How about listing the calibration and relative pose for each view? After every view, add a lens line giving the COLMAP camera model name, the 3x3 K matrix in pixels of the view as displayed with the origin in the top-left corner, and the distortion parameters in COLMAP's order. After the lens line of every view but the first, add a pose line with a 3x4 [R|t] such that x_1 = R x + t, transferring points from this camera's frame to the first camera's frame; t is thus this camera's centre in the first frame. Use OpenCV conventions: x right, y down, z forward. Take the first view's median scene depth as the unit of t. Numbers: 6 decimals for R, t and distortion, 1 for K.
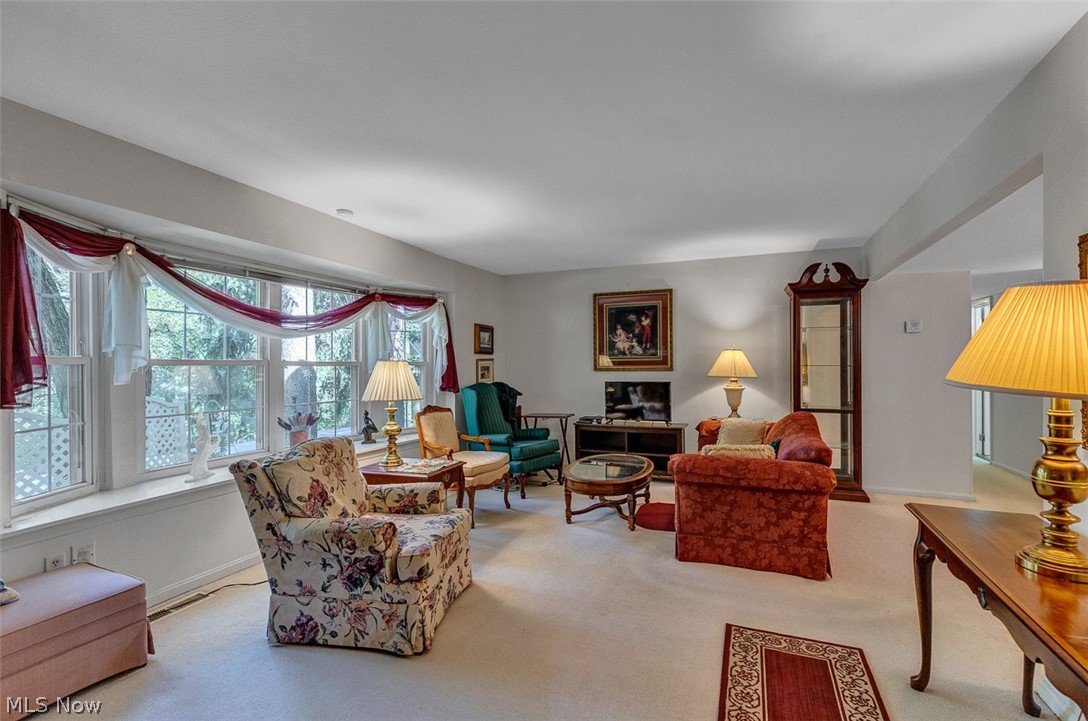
lens RADIAL K [[501.7, 0, 544.6], [0, 501.7, 365.2], [0, 0, 1]] dist [0.004004, 0.000771]
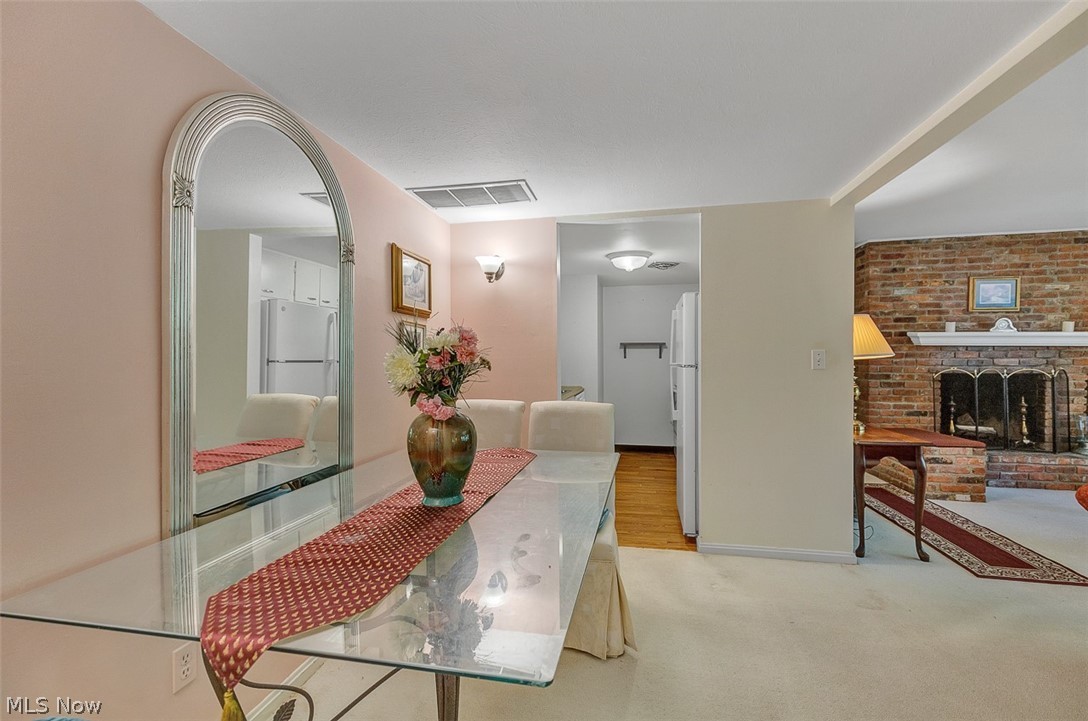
lens RADIAL K [[501.7, 0, 543.7], [0, 501.7, 358.9], [0, 0, 1]] dist [0.004004, 0.000771]
pose [[-0.979728, -0.001122, -0.200330, 1.957452], [-0.001383, 0.999998, 0.001163, 0.037079], [0.200328, 0.001416, -0.979728, 2.038772]]
